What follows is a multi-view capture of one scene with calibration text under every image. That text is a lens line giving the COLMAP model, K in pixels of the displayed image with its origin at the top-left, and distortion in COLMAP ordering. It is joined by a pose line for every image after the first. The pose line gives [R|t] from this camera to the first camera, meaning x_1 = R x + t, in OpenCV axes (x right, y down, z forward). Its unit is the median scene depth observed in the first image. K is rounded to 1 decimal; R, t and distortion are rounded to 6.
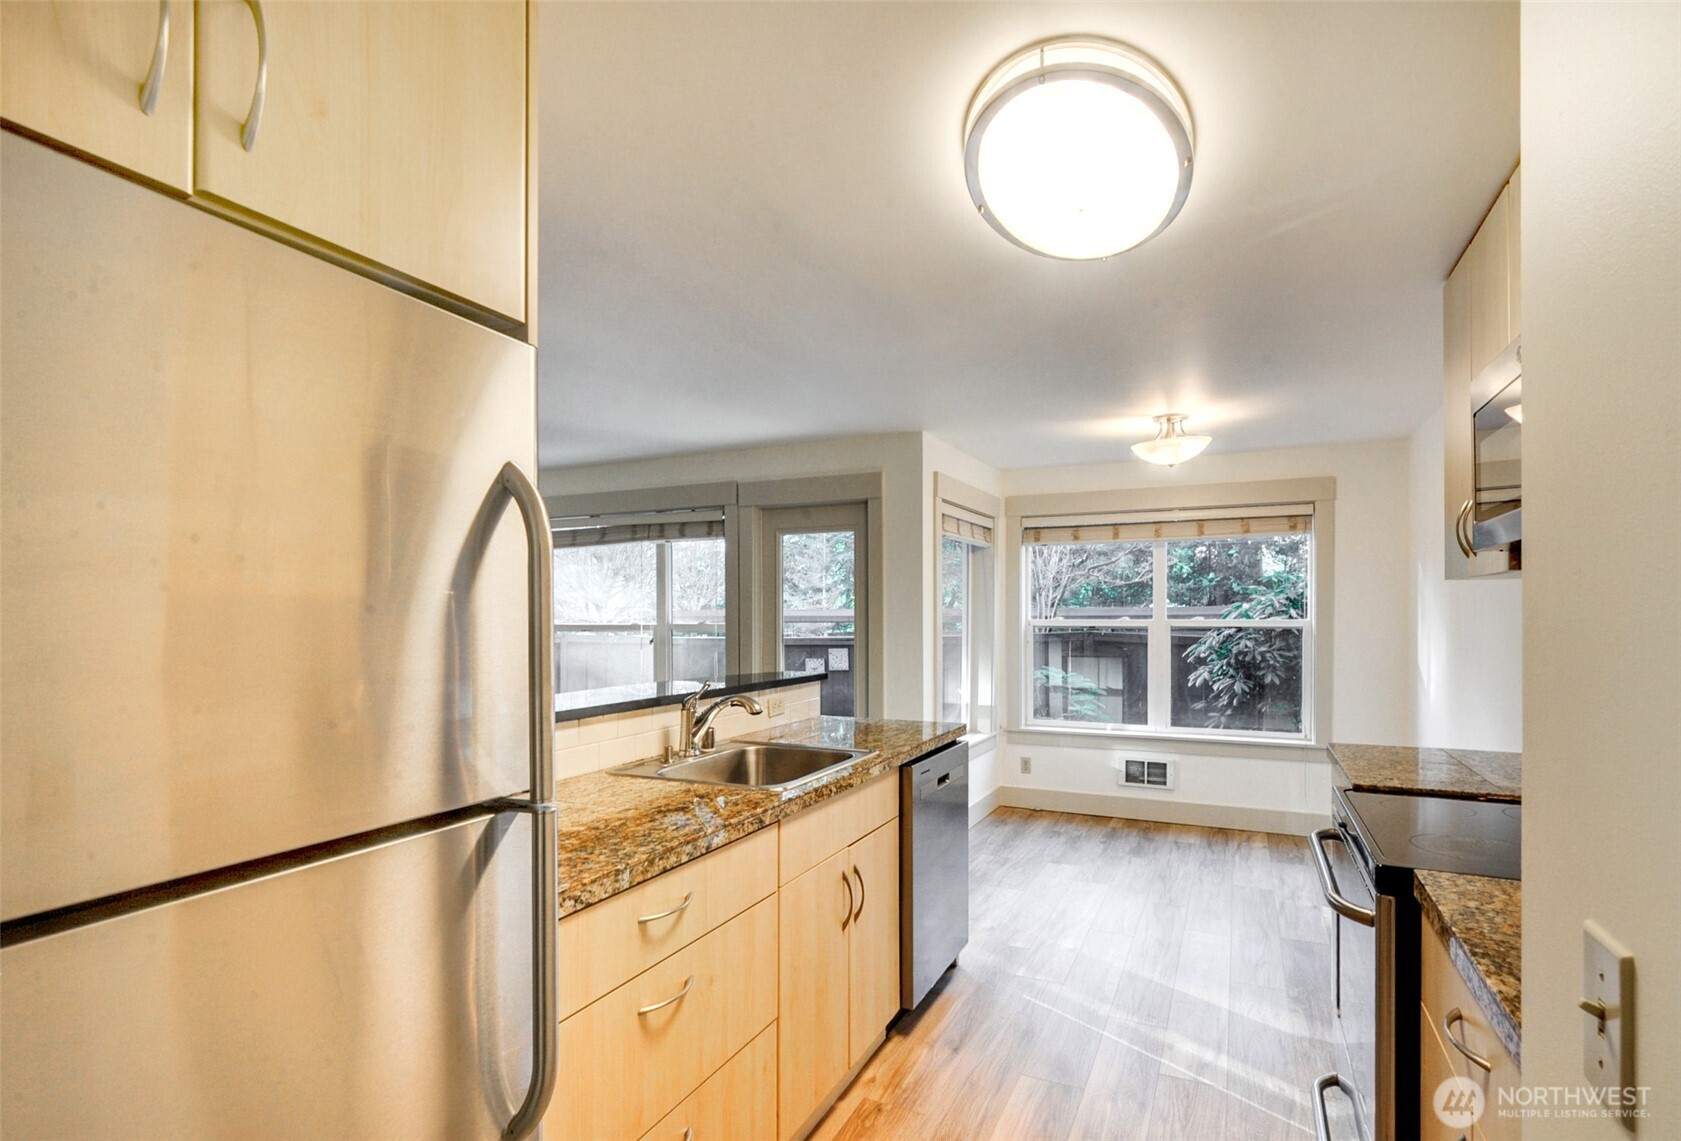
lens RADIAL K [[828.9, 0, 847.4], [0, 828.9, 619.0], [0, 0, 1]] dist [0.002839, 0.000144]
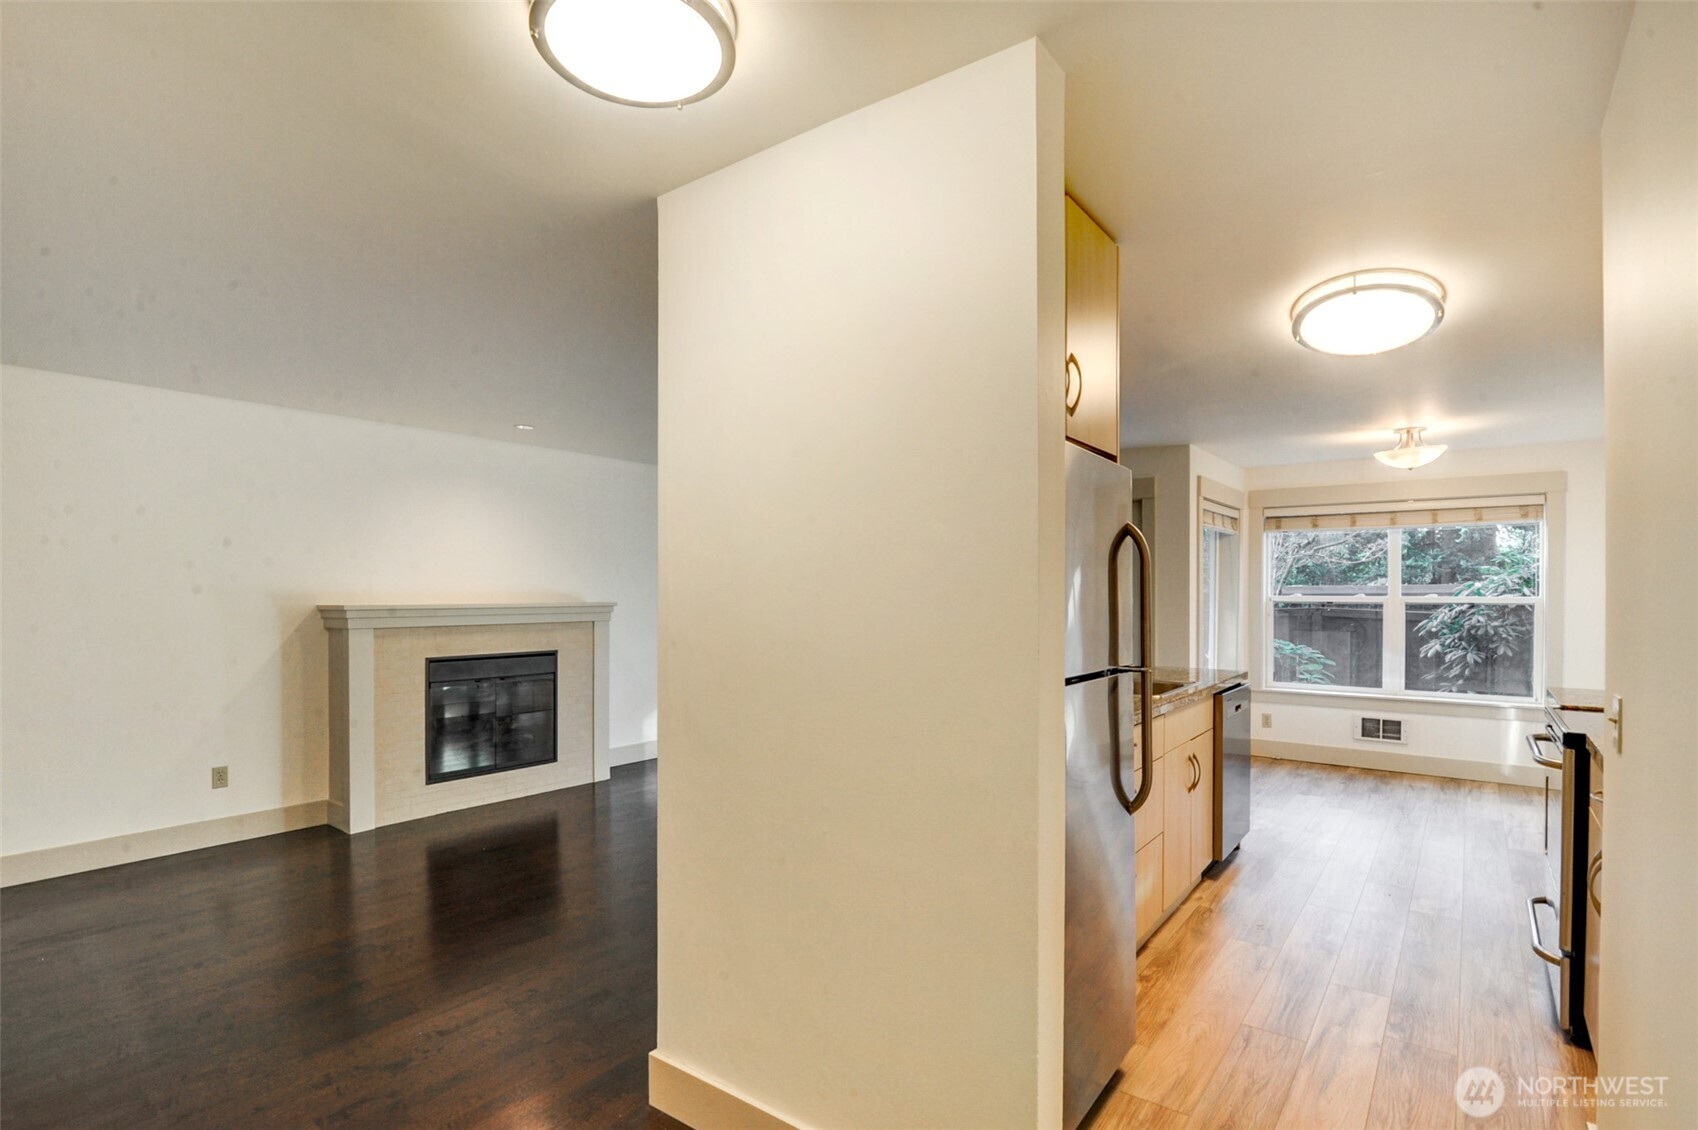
lens RADIAL K [[826.0, 0, 851.0], [0, 826.0, 594.7], [0, 0, 1]] dist [-0.014761, 0.000356]
pose [[0.979182, 0.004656, -0.202930, -0.130913], [-0.005095, 0.999986, -0.001642, 0.004193], [0.202919, 0.002642, 0.979192, -0.267443]]
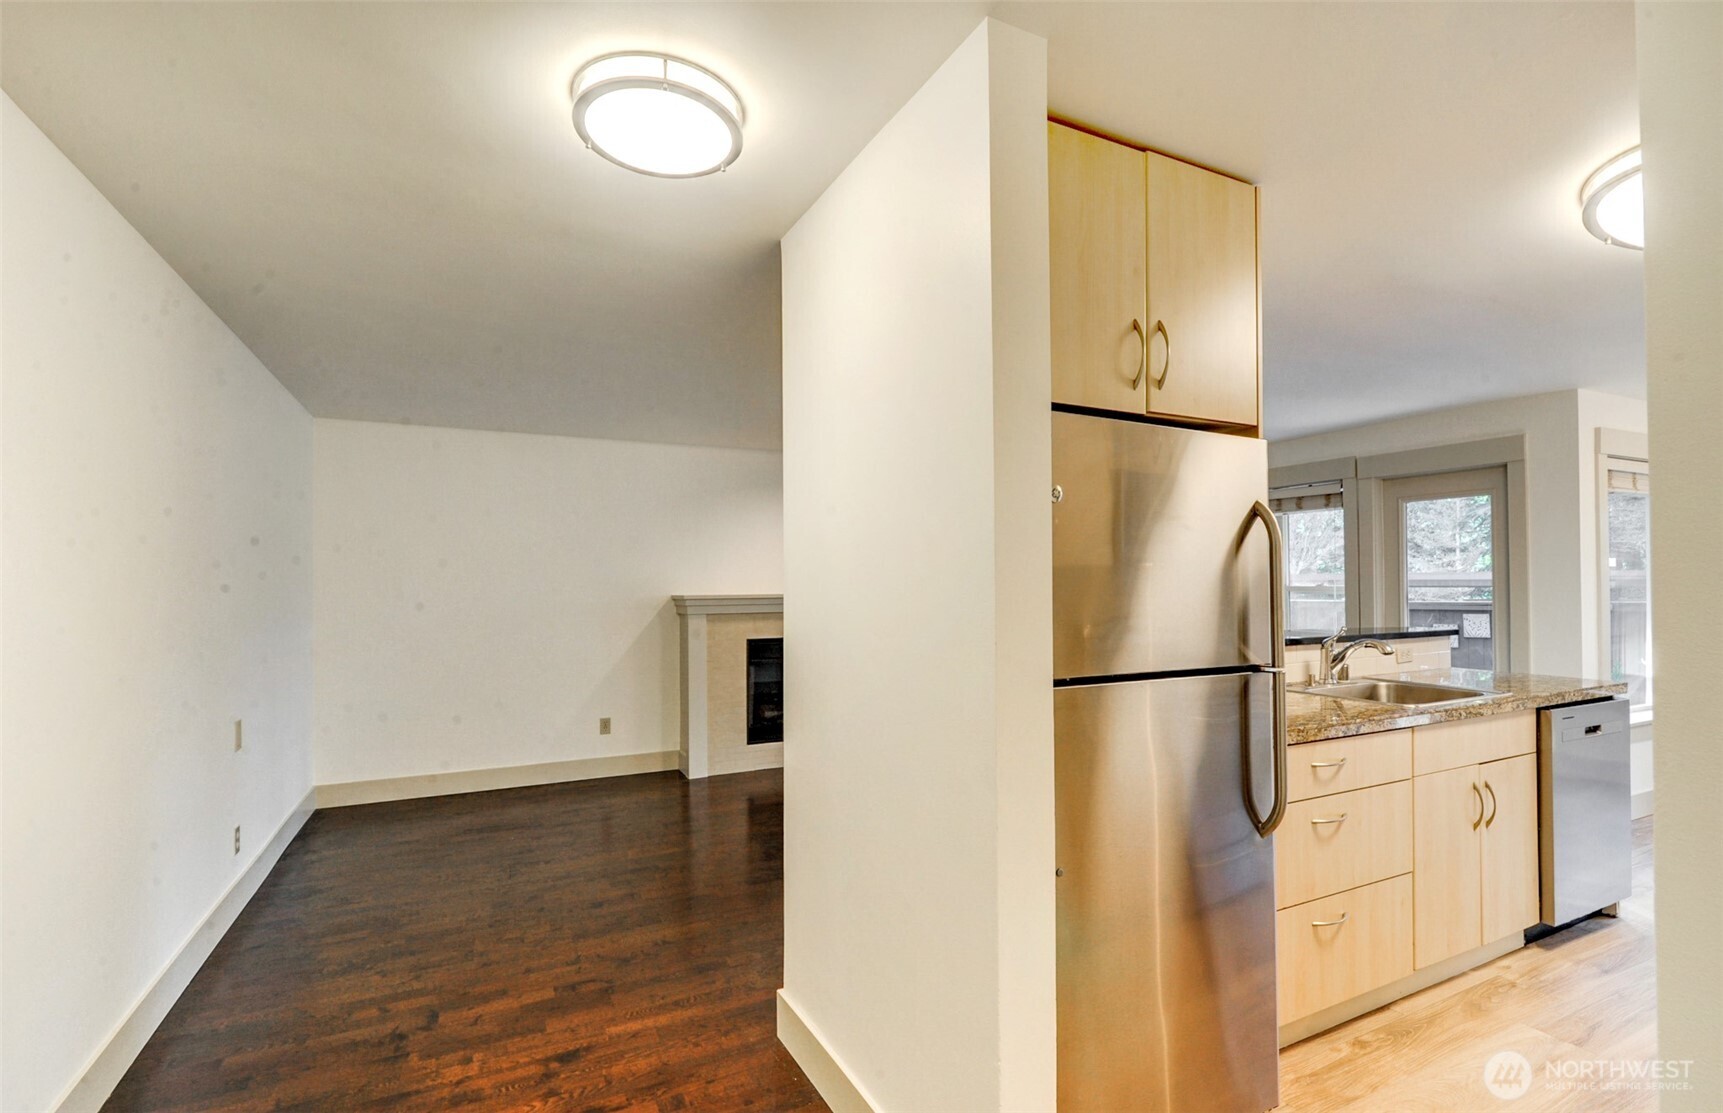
lens RADIAL K [[800.8, 0, 863.8], [0, 800.8, 573.2], [0, 0, 1]] dist [-0.003278, -0.000310]
pose [[0.784857, -0.009940, -0.619597, 0.009314], [0.001247, 0.999895, -0.014462, 0.003001], [0.619676, 0.010578, 0.784787, -0.213502]]
